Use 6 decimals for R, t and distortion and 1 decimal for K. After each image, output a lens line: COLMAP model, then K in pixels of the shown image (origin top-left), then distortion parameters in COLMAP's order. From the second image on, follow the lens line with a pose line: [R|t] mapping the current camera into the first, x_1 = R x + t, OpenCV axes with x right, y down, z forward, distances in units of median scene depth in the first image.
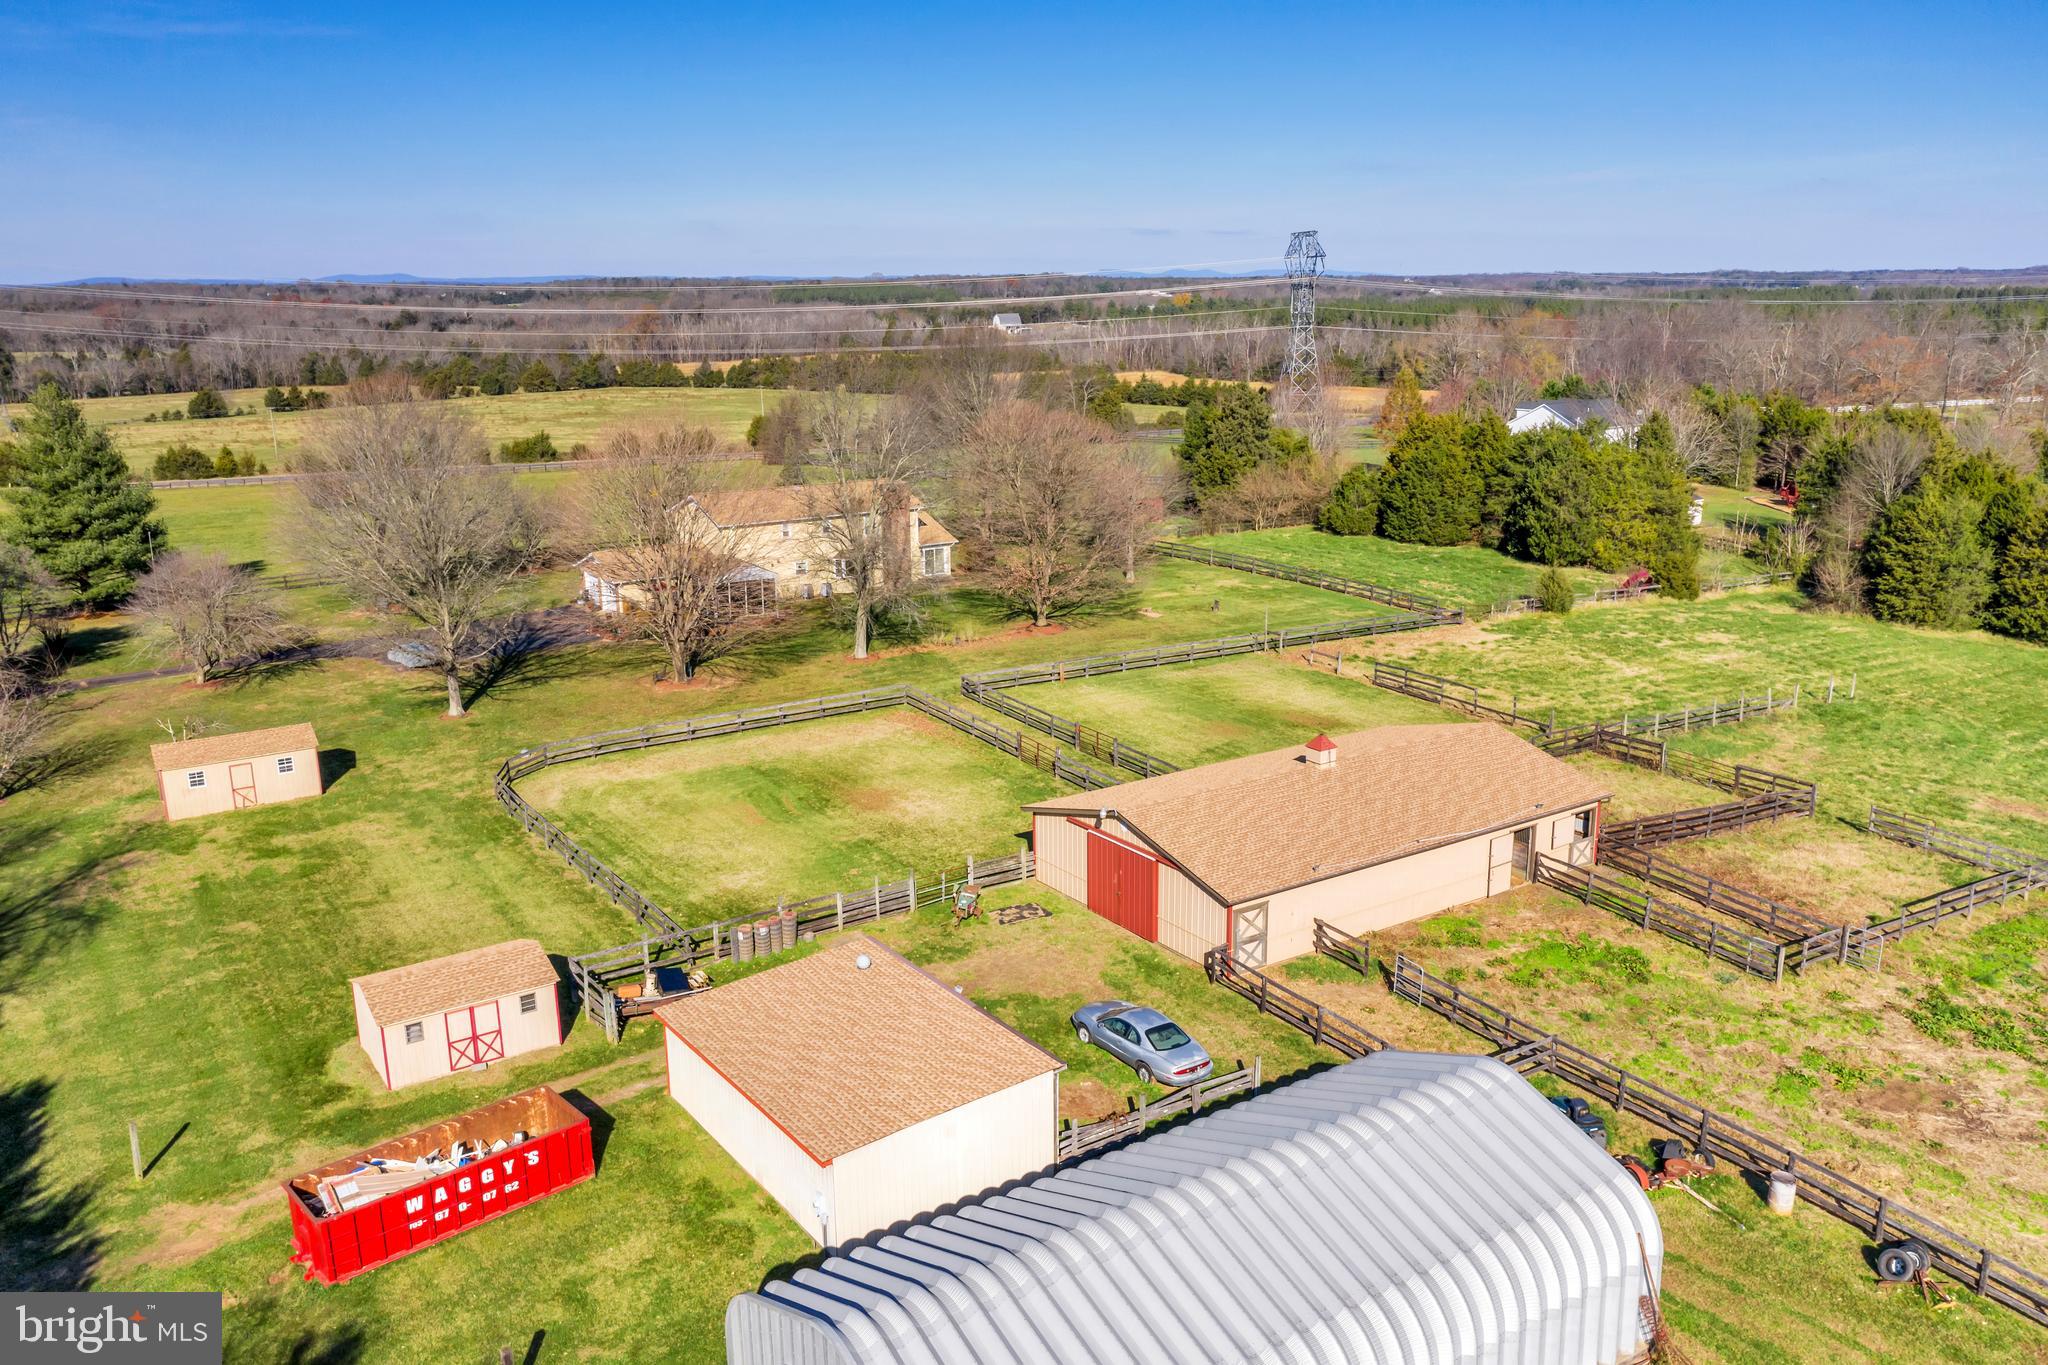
lens RADIAL K [[1623.6, 0, 1018.5], [0, 1623.6, 687.0], [0, 0, 1]] dist [-0.011196, 0.009501]
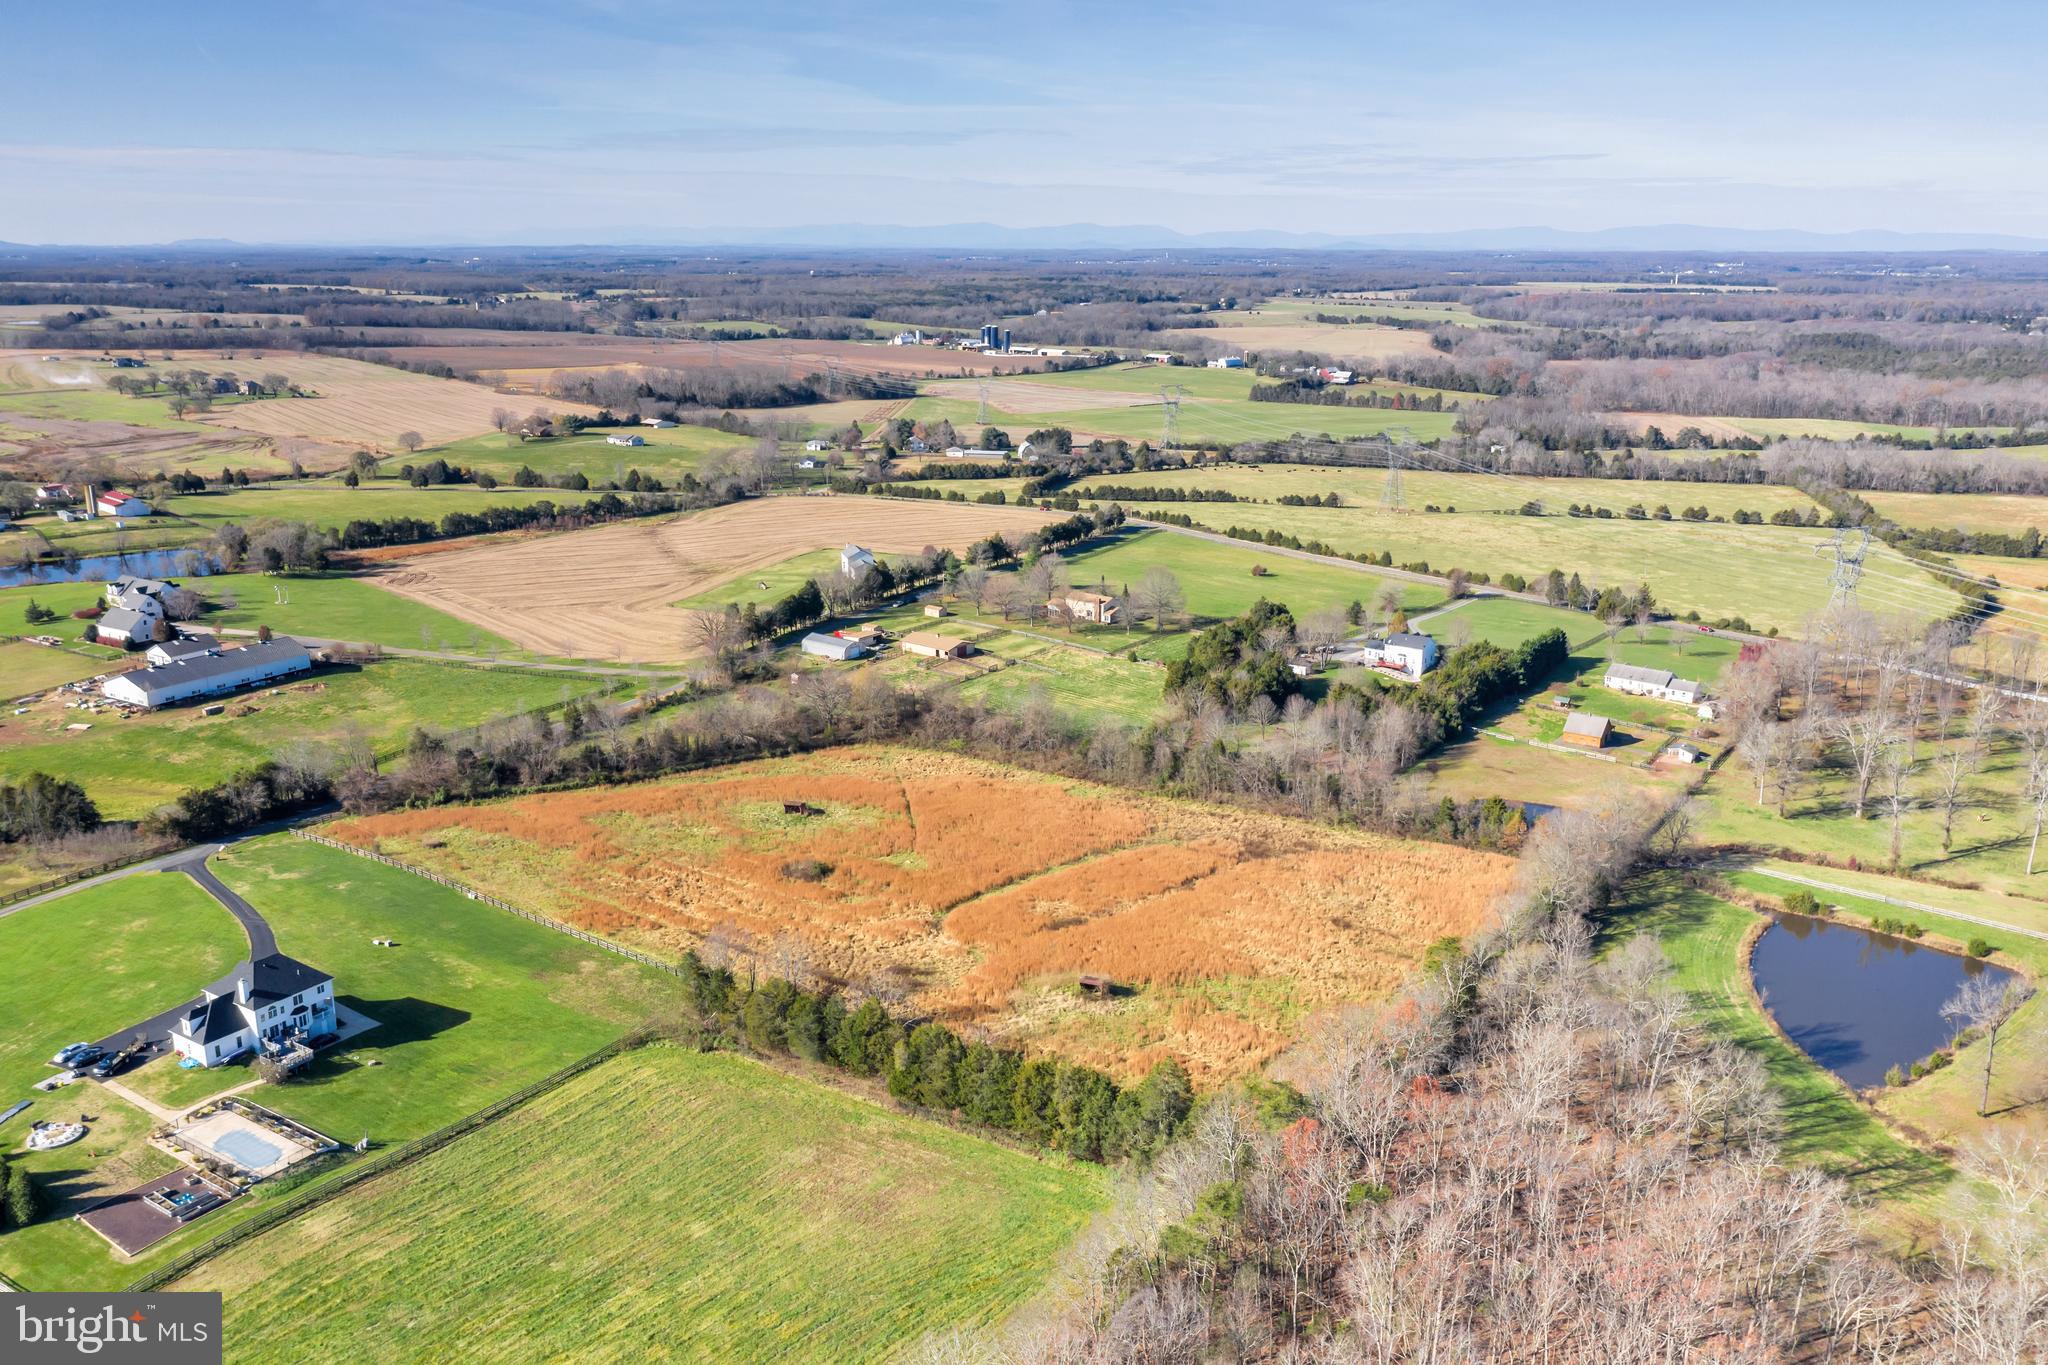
lens RADIAL K [[1623.6, 0, 1024.4], [0, 1623.6, 691.6], [0, 0, 1]] dist [-0.011196, 0.009501]
pose [[0.288400, 0.267285, -0.919448, 6.579070], [-0.238251, 0.950080, 0.201458, -1.196054], [0.927395, 0.160959, 0.337684, -1.045949]]
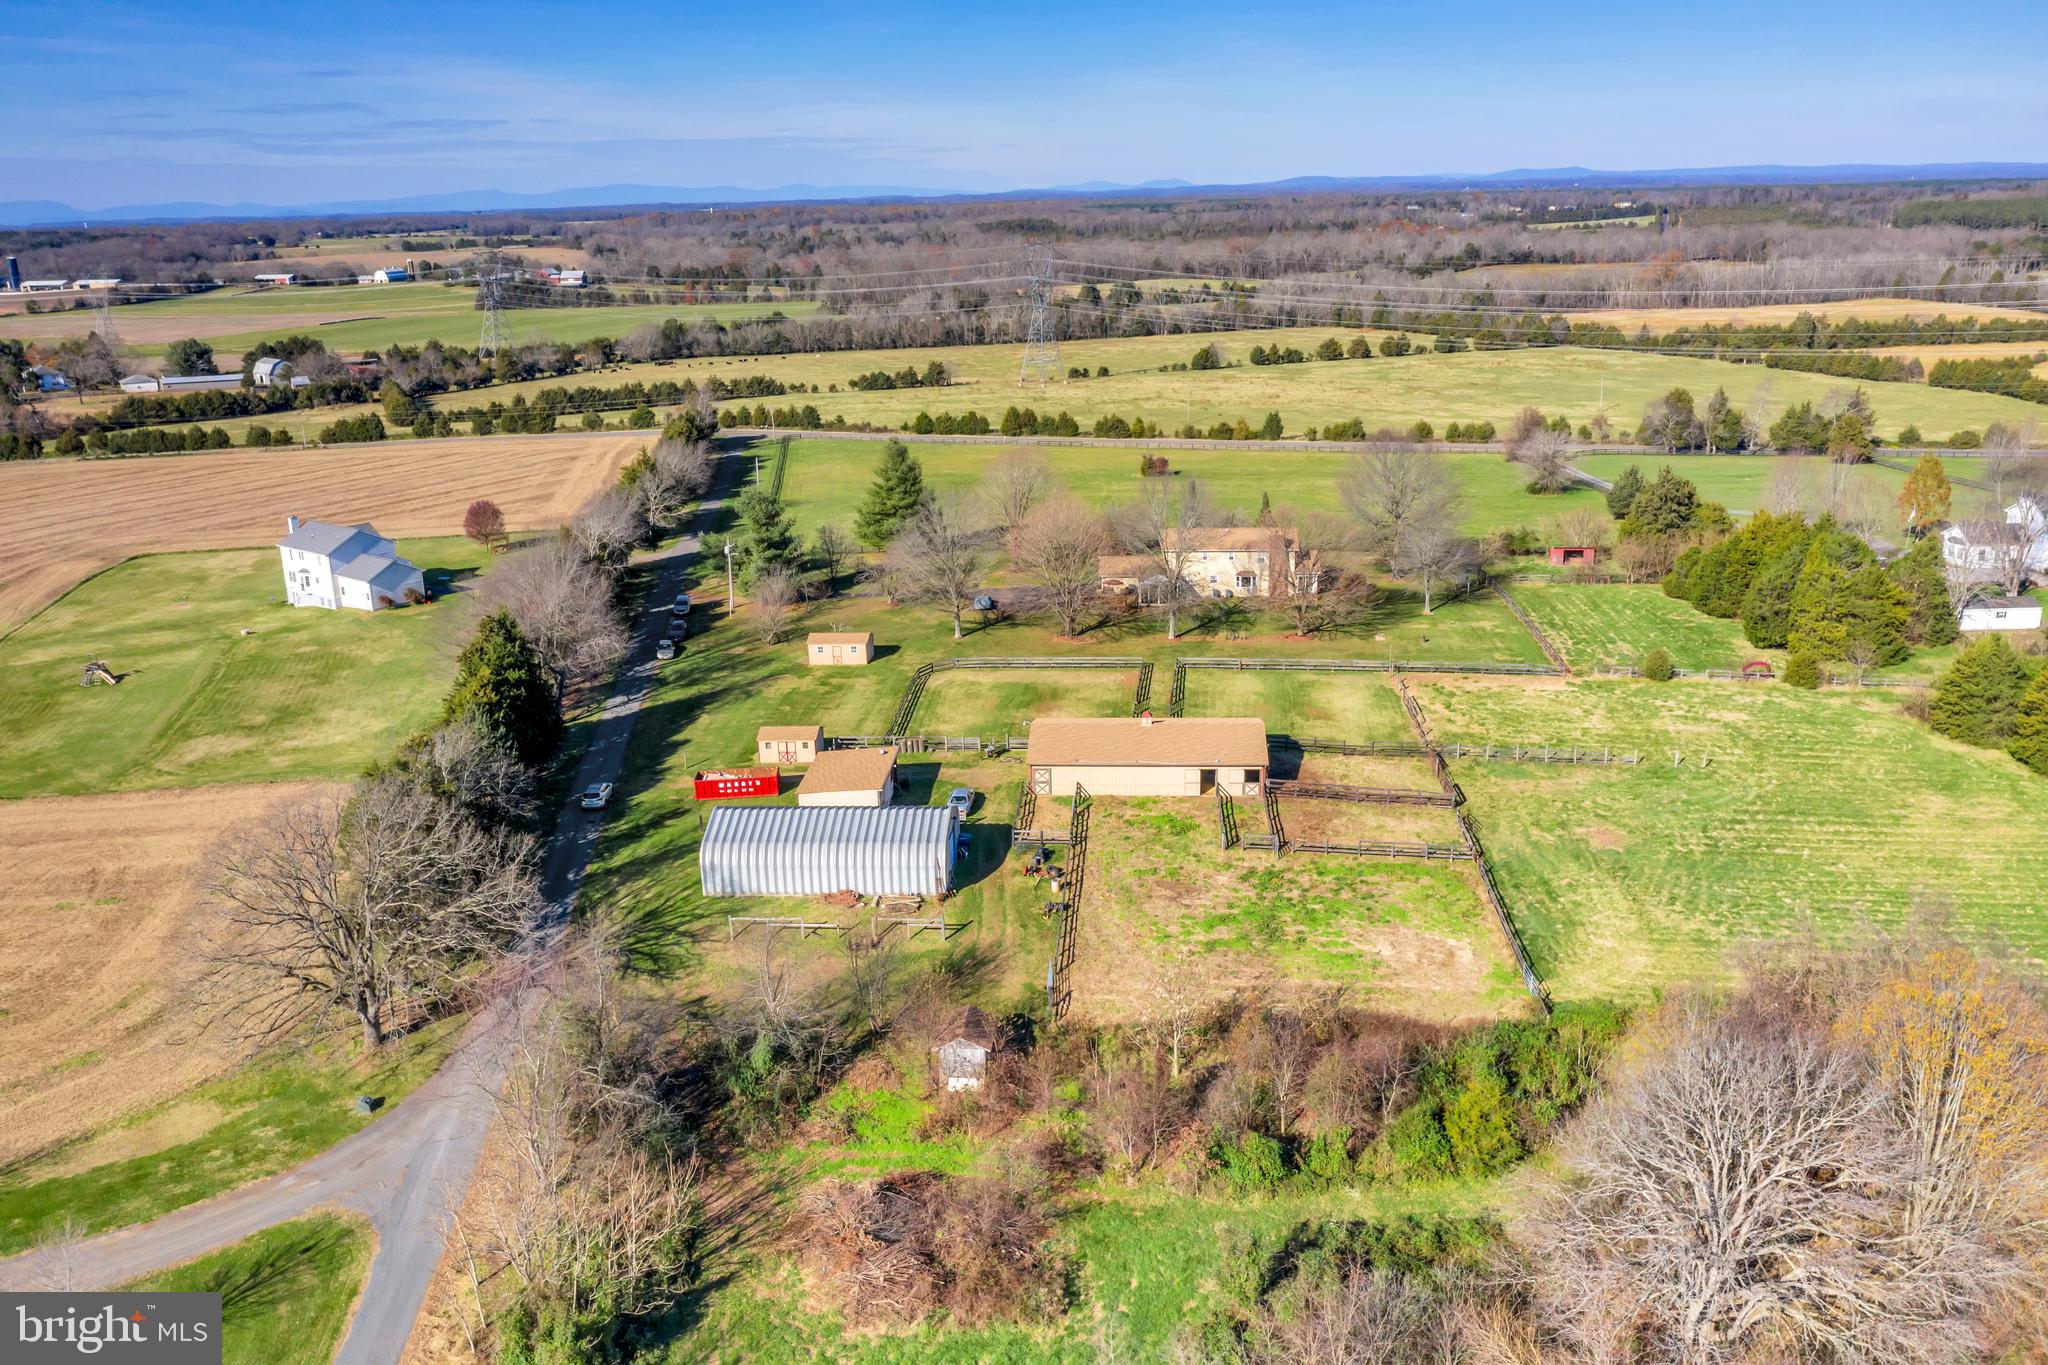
lens RADIAL K [[1623.6, 0, 1020.1], [0, 1623.6, 677.2], [0, 0, 1]] dist [-0.011196, 0.009501]
pose [[0.782049, 0.167939, -0.600163, 1.196330], [-0.133748, 0.985797, 0.101566, -0.189643], [0.608696, 0.000841, 0.793403, -0.749437]]
